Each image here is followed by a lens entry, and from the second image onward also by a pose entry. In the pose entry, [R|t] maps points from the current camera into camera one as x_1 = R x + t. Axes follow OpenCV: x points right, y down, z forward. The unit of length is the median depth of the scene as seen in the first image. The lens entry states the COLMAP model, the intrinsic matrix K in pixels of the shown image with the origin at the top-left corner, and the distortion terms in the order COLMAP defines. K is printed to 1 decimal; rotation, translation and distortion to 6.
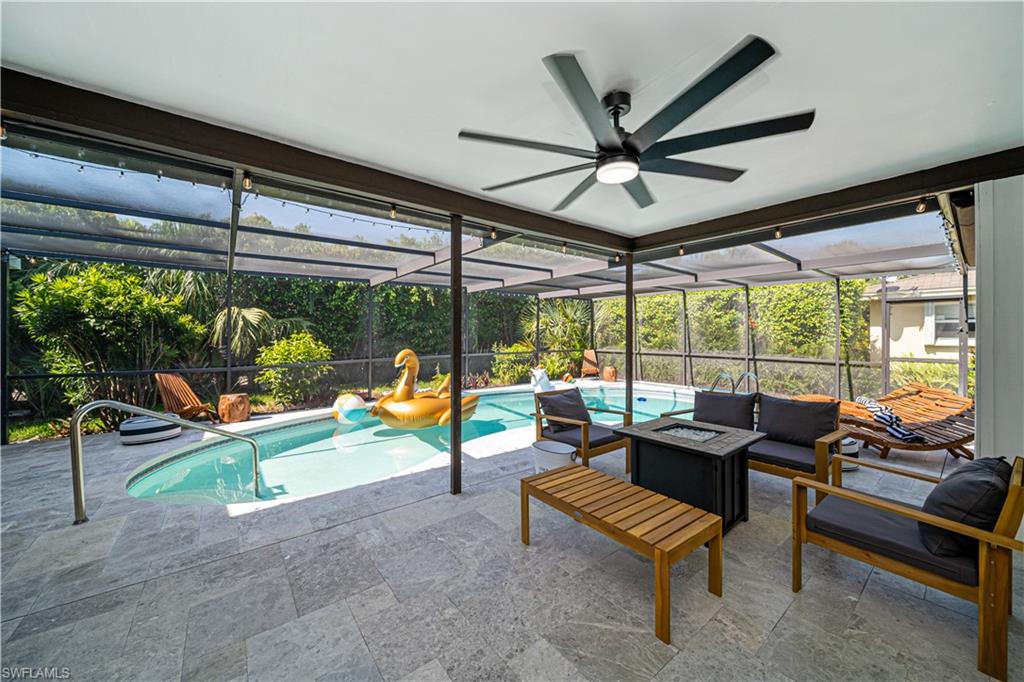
lens RADIAL K [[372.3, 0, 524.0], [0, 372.3, 334.2], [0, 0, 1]] dist [-0.001241, -0.000284]
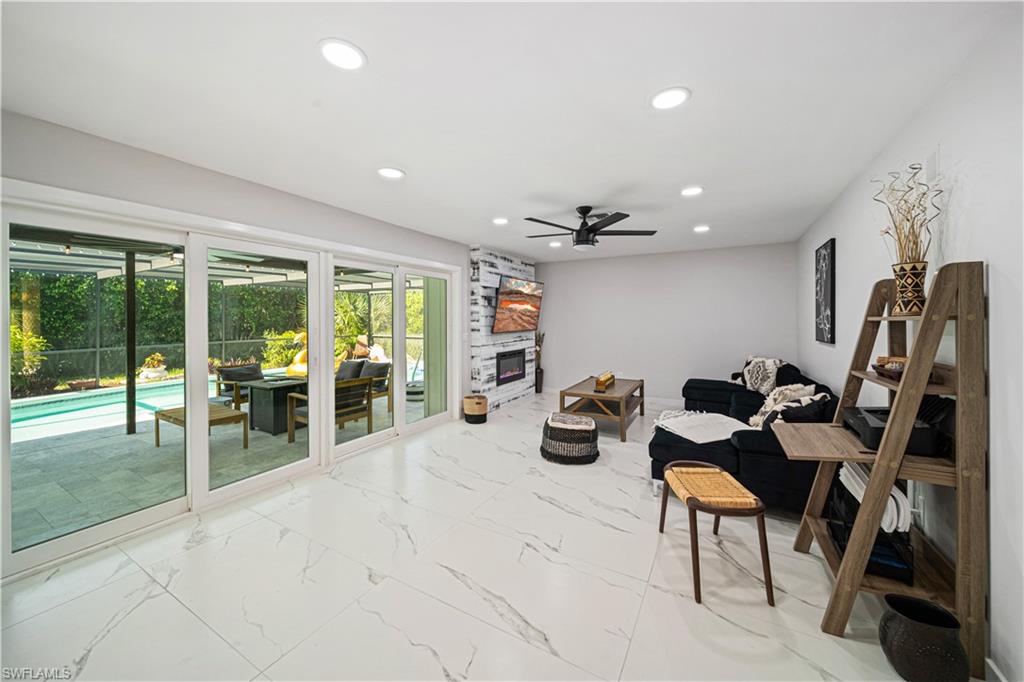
lens RADIAL K [[364.7, 0, 529.3], [0, 364.7, 316.9], [0, 0, 1]] dist [-0.005163, -0.000241]
pose [[0.920028, 0.002561, 0.391845, 0.254626], [-0.000640, 0.999987, -0.005032, -0.014376], [-0.391853, 0.004379, 0.920017, -0.345370]]
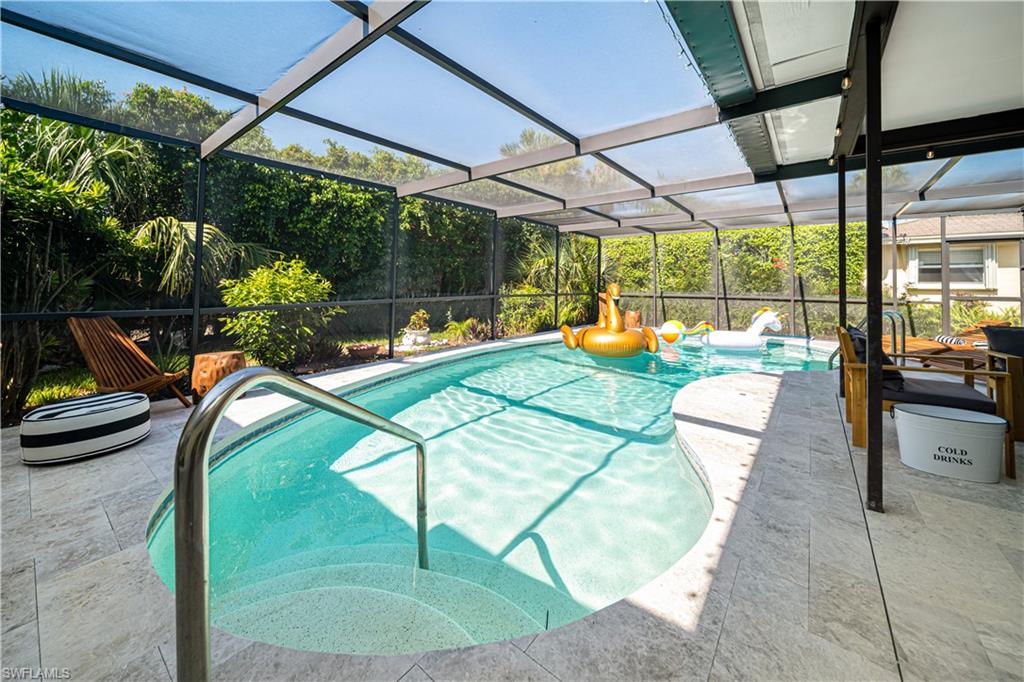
lens RADIAL K [[381.2, 0, 510.9], [0, 381.2, 285.0], [0, 0, 1]] dist [0.000015, 0.000029]
pose [[0.973804, 0.009118, 0.227207, -0.299159], [-0.008718, 0.999958, -0.002766, 0.033177], [-0.227223, 0.000713, 0.973842, 0.196736]]
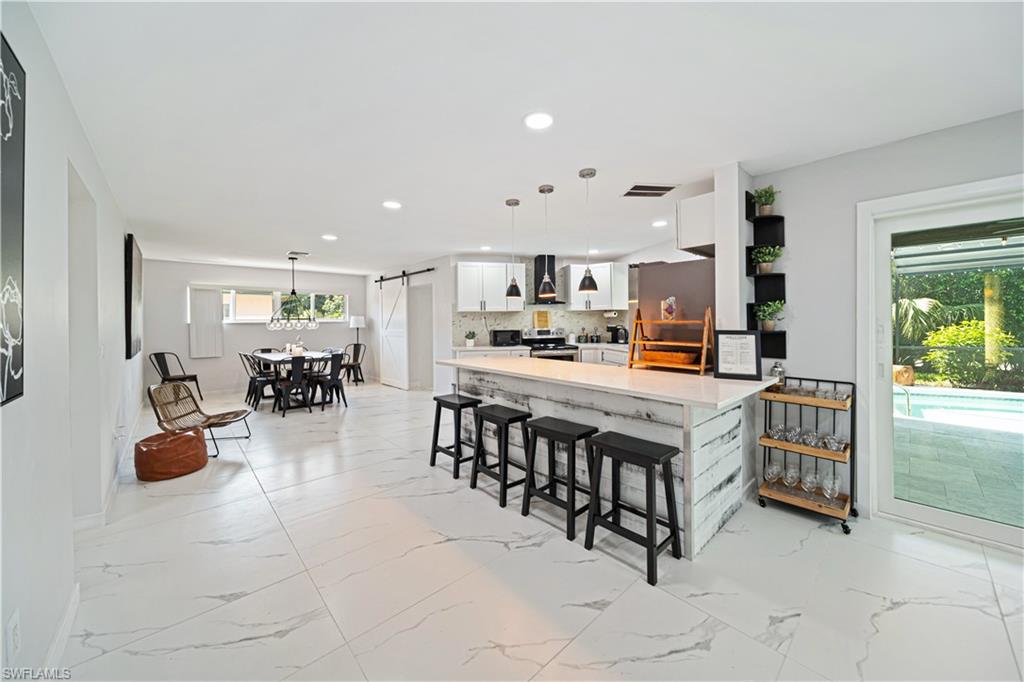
lens RADIAL K [[372.3, 0, 517.0], [0, 372.3, 325.2], [0, 0, 1]] dist [-0.000913, -0.000179]
pose [[0.073290, 0.008858, -0.997271, 0.308947], [0.010046, 0.999903, 0.009620, -0.008933], [0.997260, -0.010724, 0.073194, -0.325961]]
